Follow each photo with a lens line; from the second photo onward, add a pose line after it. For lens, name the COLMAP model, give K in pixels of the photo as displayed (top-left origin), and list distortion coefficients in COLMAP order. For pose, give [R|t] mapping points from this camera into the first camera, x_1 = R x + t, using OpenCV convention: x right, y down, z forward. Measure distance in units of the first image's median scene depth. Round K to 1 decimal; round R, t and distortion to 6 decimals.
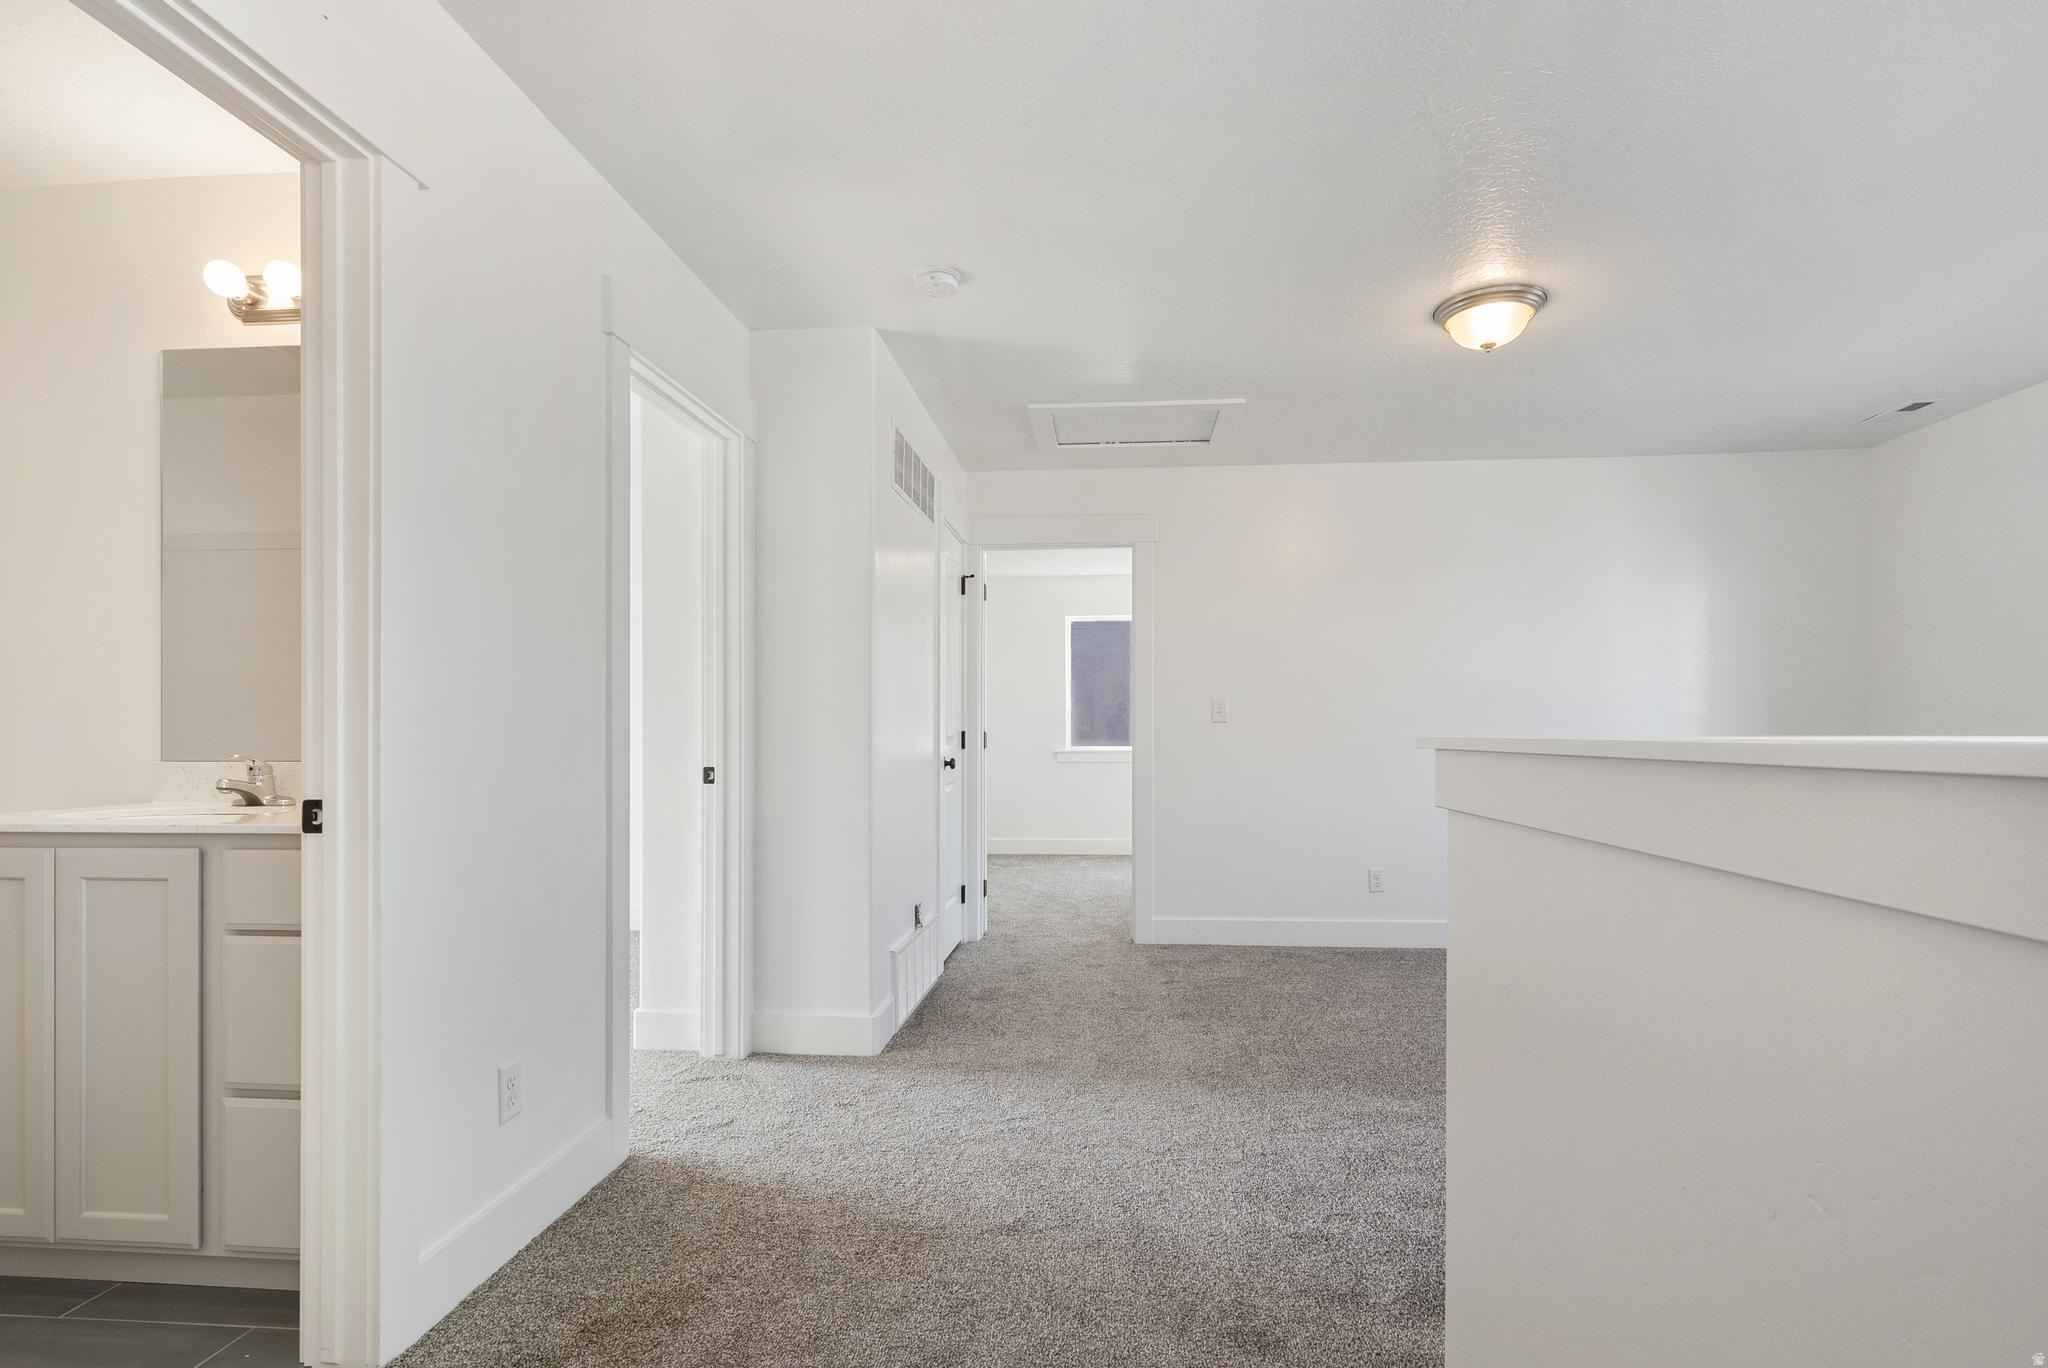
lens RADIAL K [[1008.1, 0, 1022.8], [0, 1008.1, 727.4], [0, 0, 1]] dist [0.000129, -0.000106]
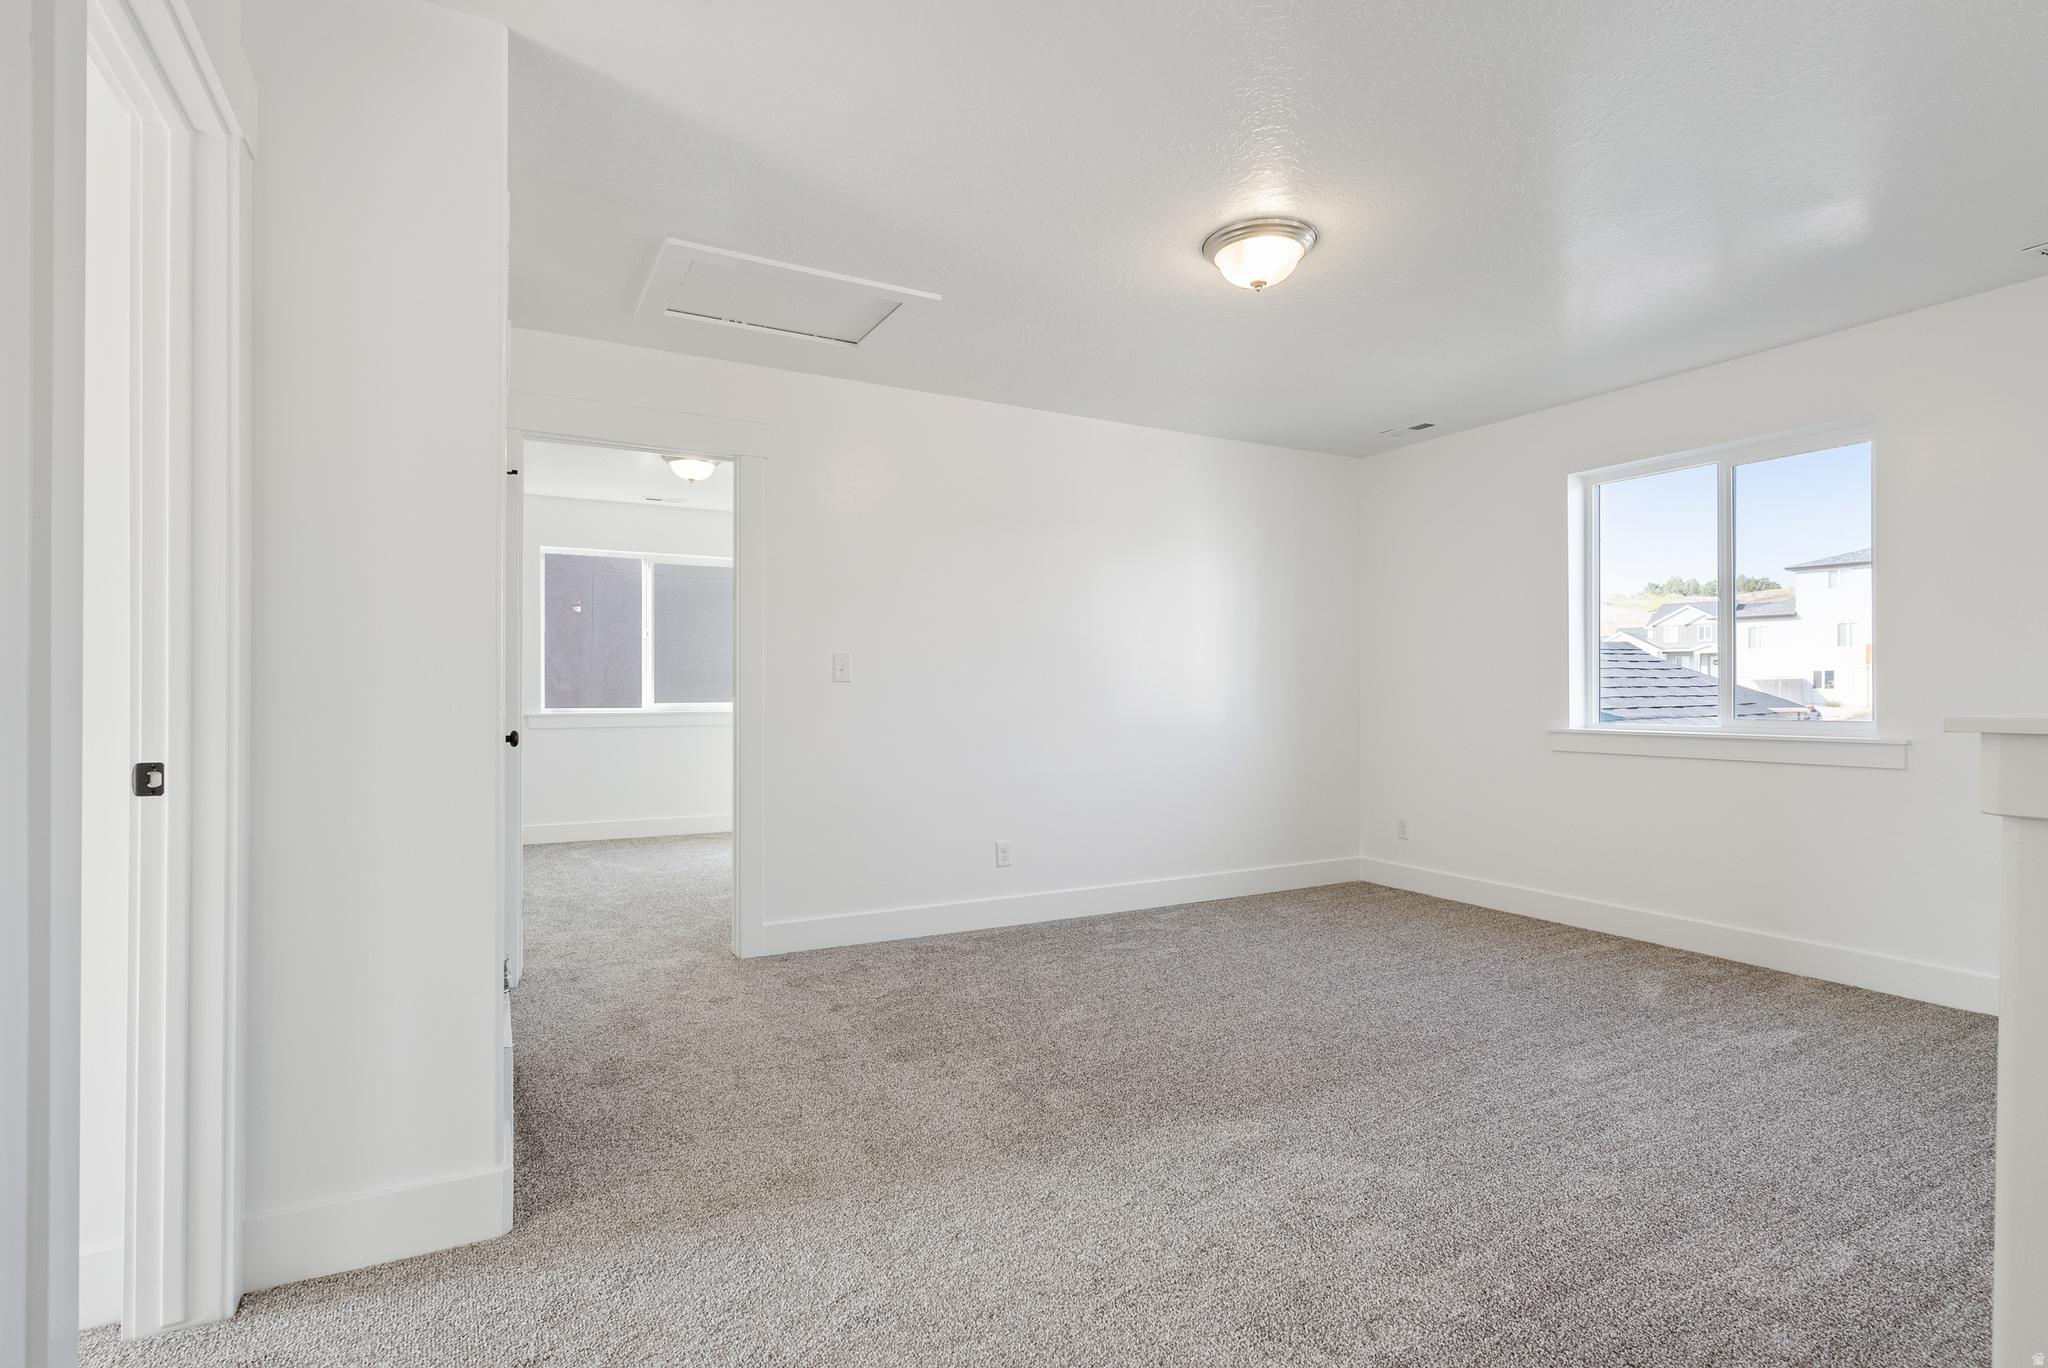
lens RADIAL K [[1009.7, 0, 1024.0], [0, 1009.7, 684.0], [0, 0, 1]] dist [0.002261, 0.000323]
pose [[0.830930, 0.008221, 0.556316, -0.221696], [-0.007811, 0.999965, -0.003110, -0.002530], [-0.556322, -0.001761, 0.830965, 0.318034]]
